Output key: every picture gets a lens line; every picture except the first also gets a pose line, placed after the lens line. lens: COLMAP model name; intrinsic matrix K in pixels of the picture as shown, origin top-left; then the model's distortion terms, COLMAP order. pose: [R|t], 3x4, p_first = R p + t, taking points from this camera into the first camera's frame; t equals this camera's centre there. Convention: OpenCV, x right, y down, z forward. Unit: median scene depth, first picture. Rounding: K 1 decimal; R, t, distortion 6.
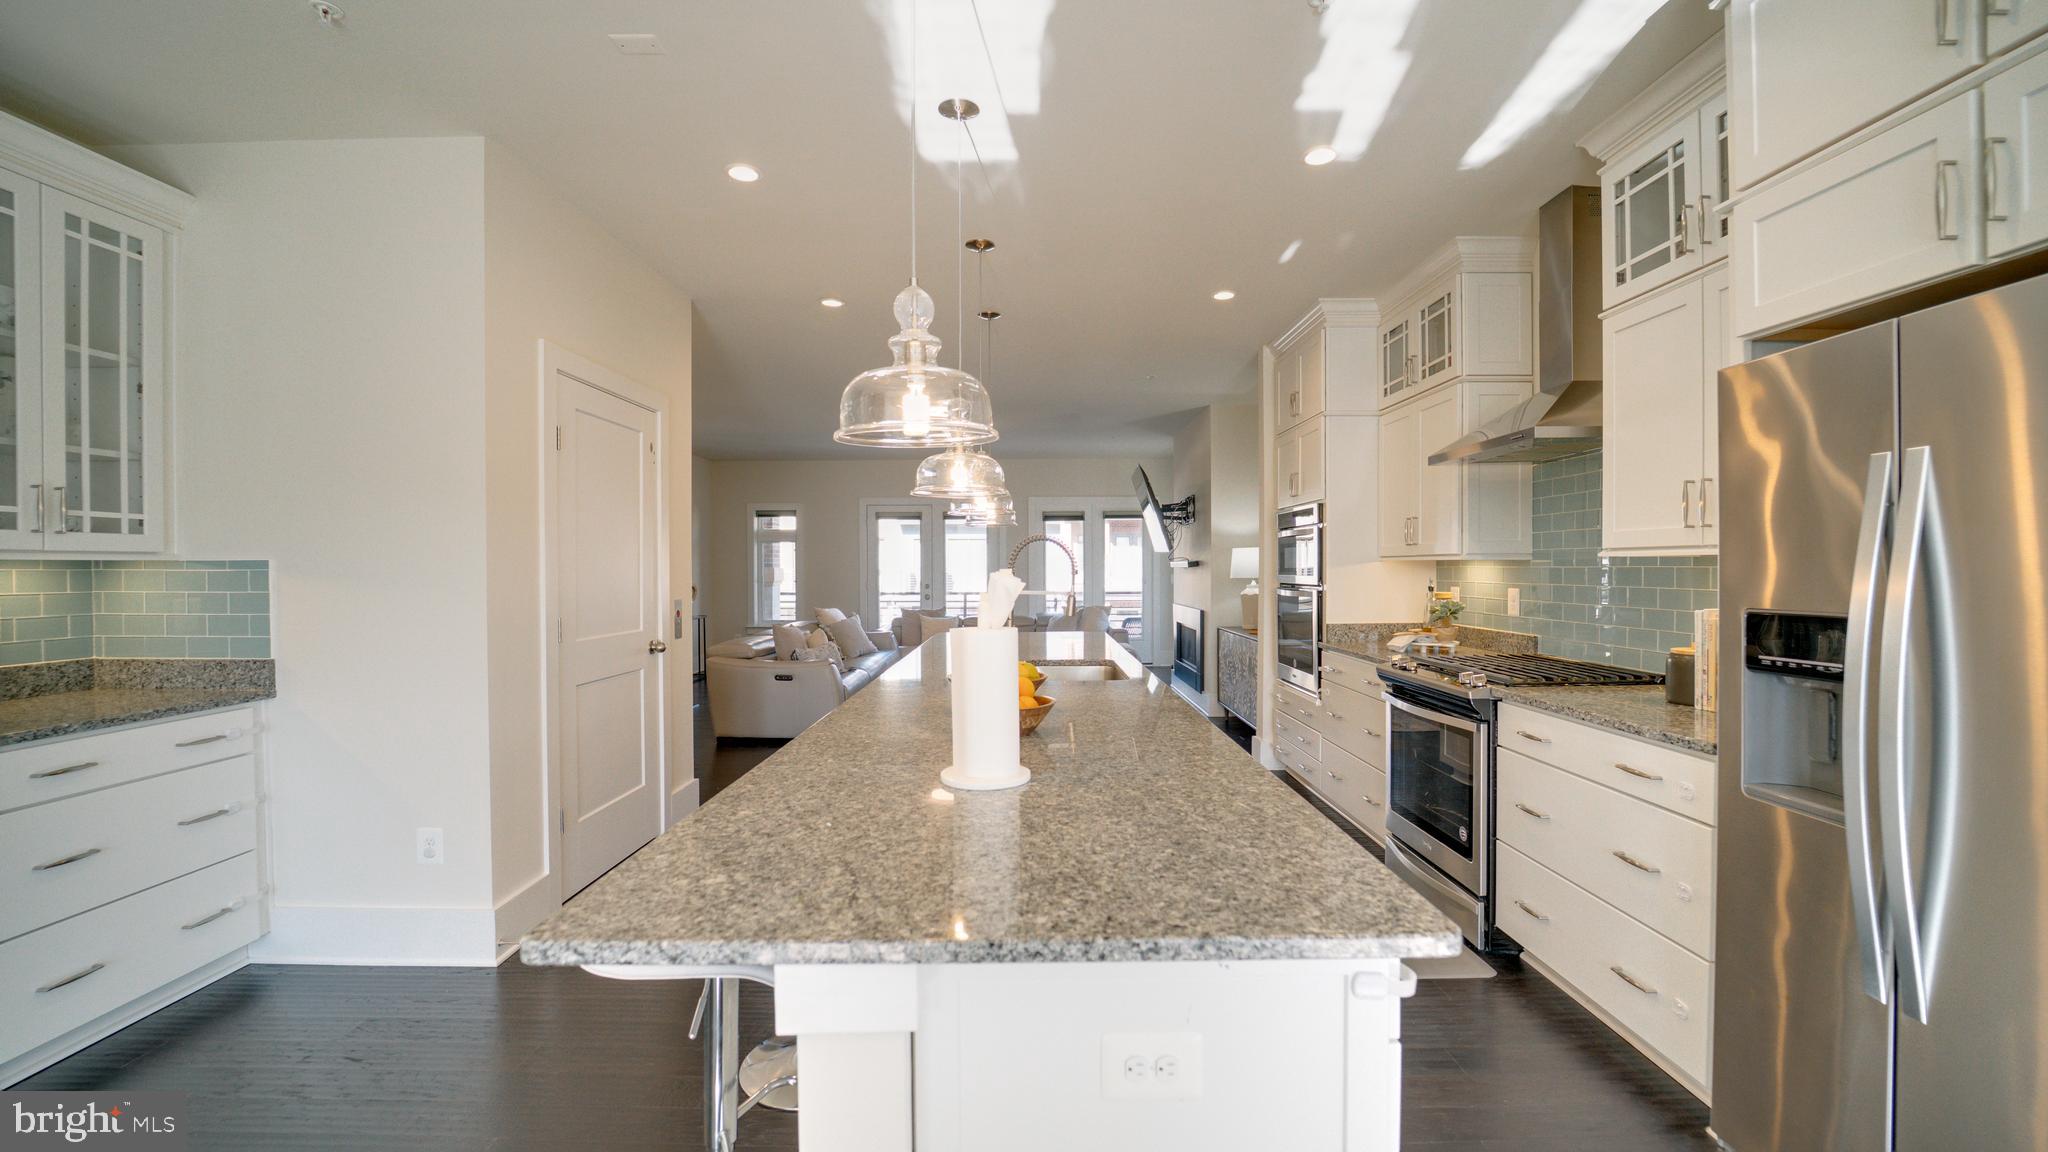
lens RADIAL K [[830.1, 0, 1032.1], [0, 830.1, 577.7], [0, 0, 1]] dist [-0.031897, 0.004164]
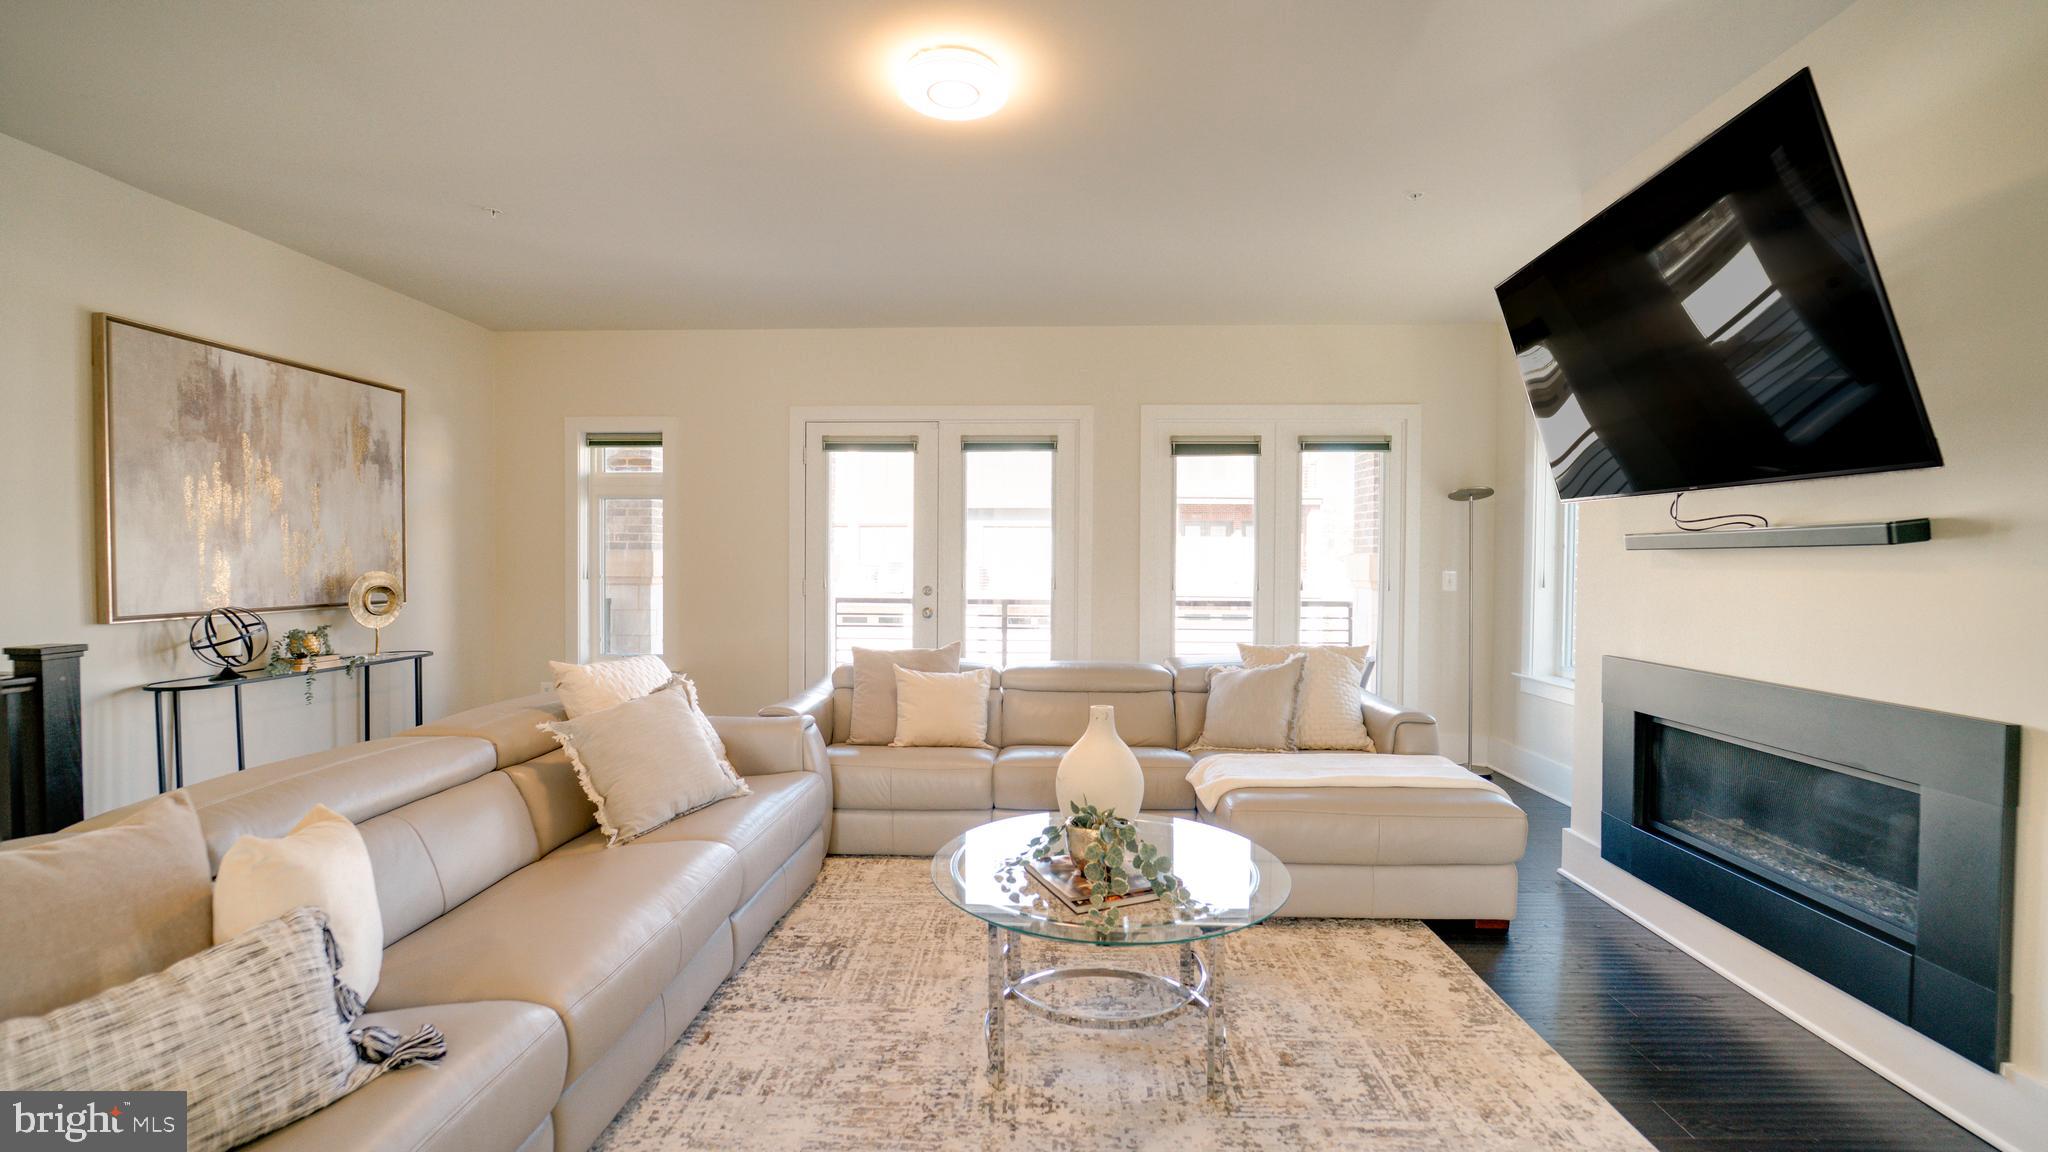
lens RADIAL K [[827.7, 0, 1032.1], [0, 827.7, 581.3], [0, 0, 1]] dist [-0.026488, -0.000309]
pose [[0.998988, 0.011051, -0.043606, -0.185101], [-0.010459, 0.999850, 0.013782, -0.010326], [0.043752, -0.013312, 0.998954, 2.159684]]
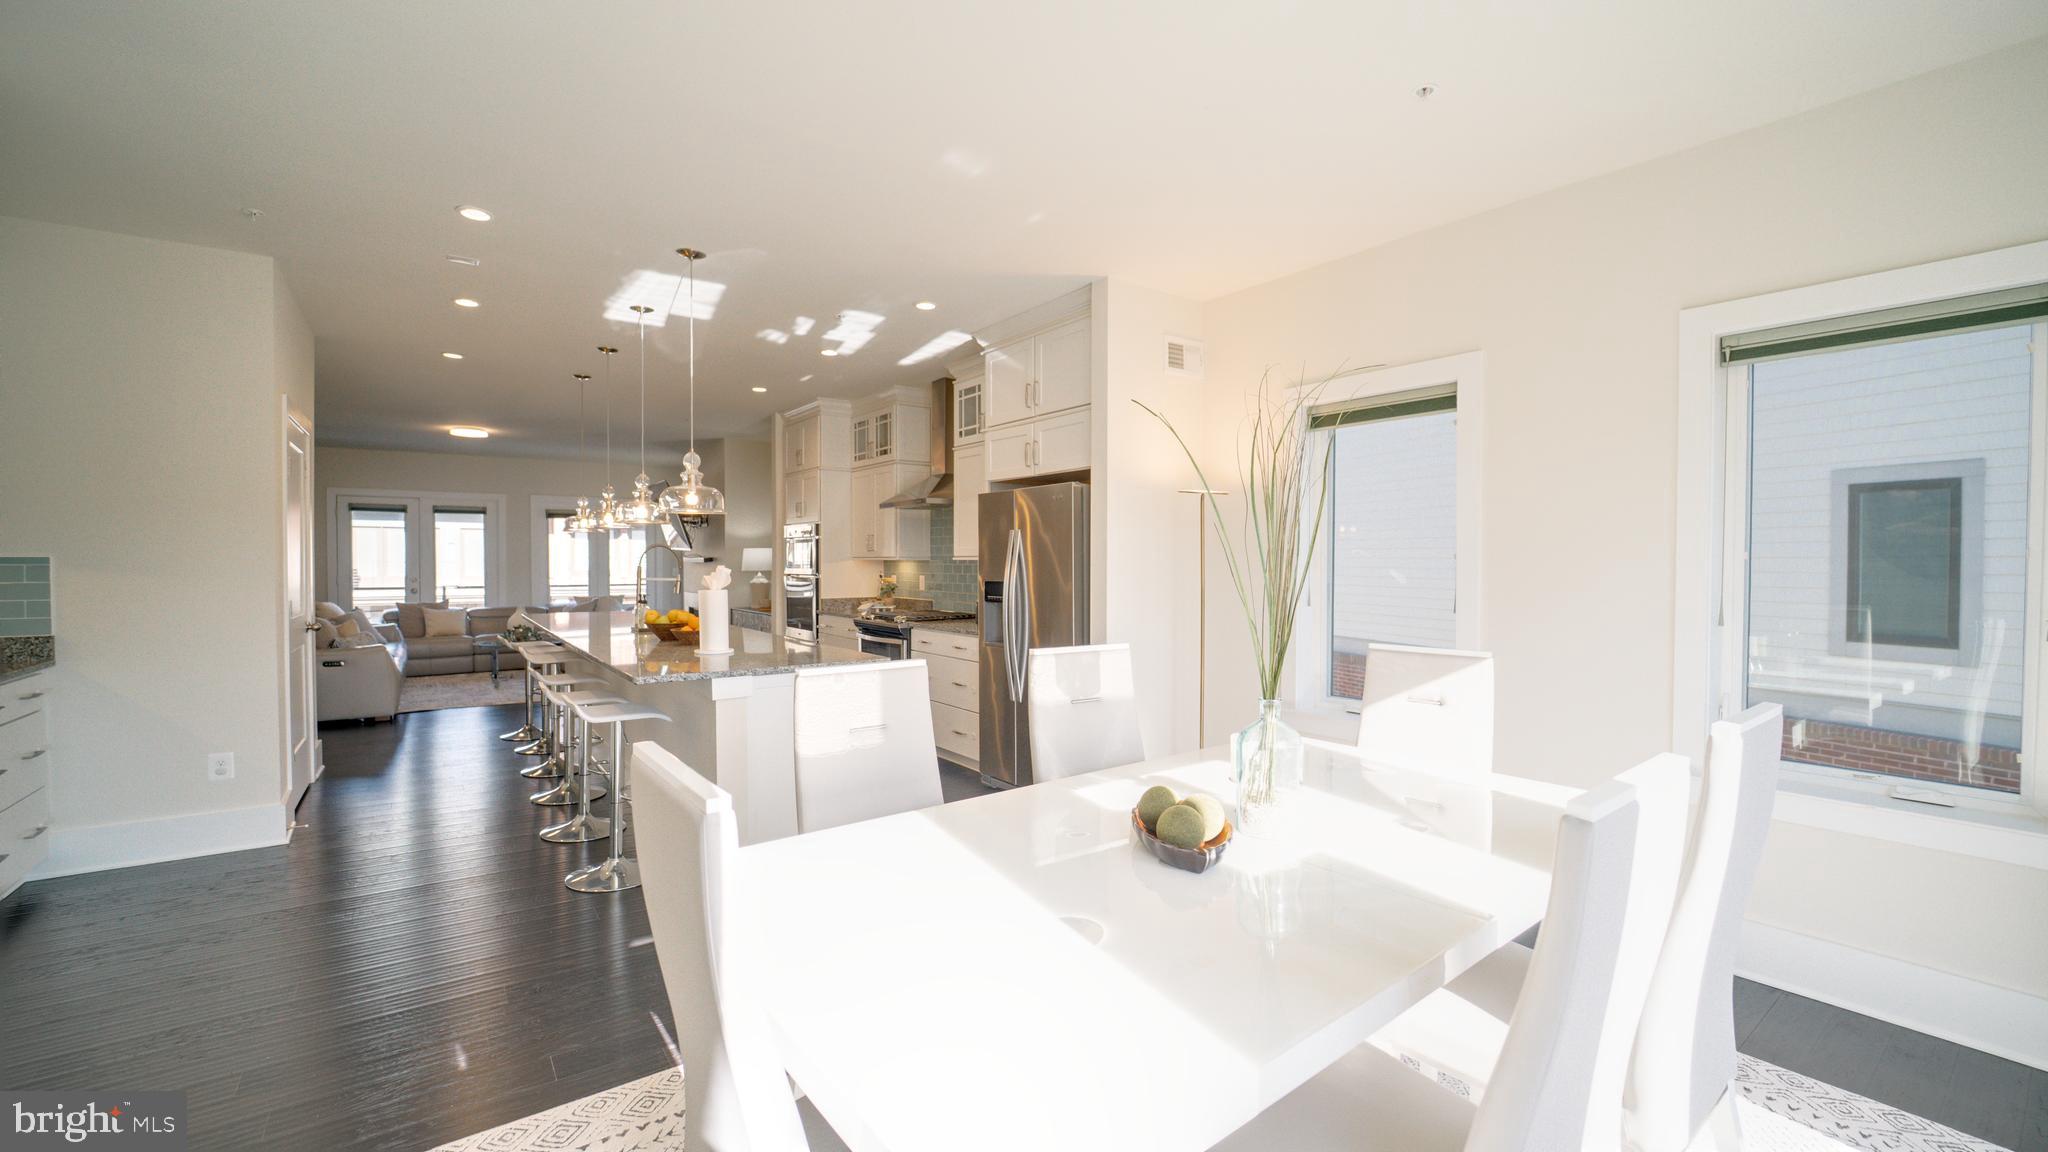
lens RADIAL K [[827.7, 0, 1032.1], [0, 827.7, 581.3], [0, 0, 1]] dist [-0.026488, -0.000309]
pose [[0.807122, -0.009148, 0.590314, -0.433690], [0.002171, 0.999919, 0.012527, 0.004012], [-0.590381, -0.008829, 0.807076, -0.896801]]
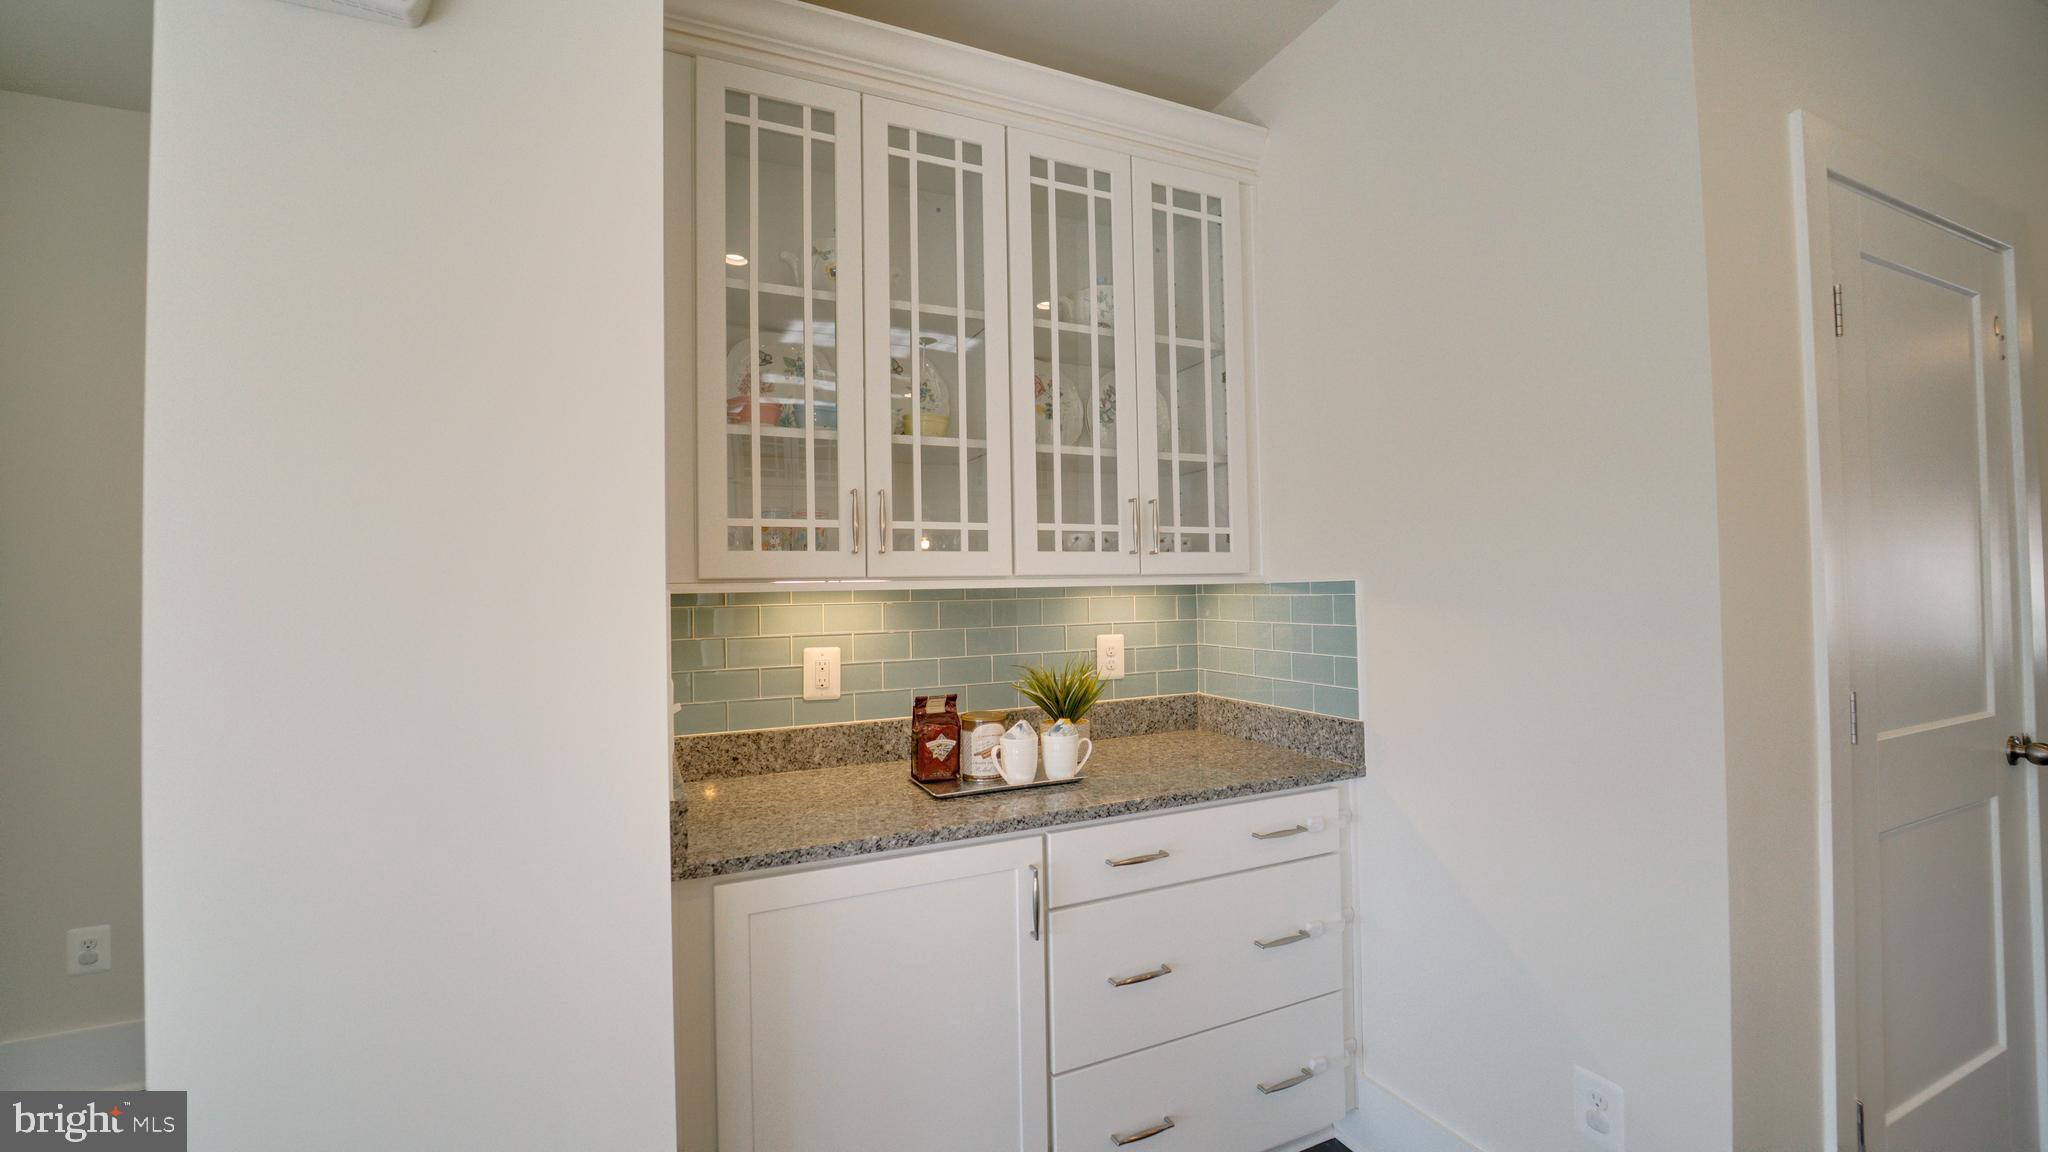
lens RADIAL K [[841.3, 0, 1024.0], [0, 841.3, 576.0], [0, 0, 1]] dist [-0.013684, -0.000243]
pose [[0.414318, -0.024242, -0.909809, -0.392601], [0.006202, 0.999697, -0.023812, -0.009862], [0.910111, 0.004223, 0.414343, 0.430161]]
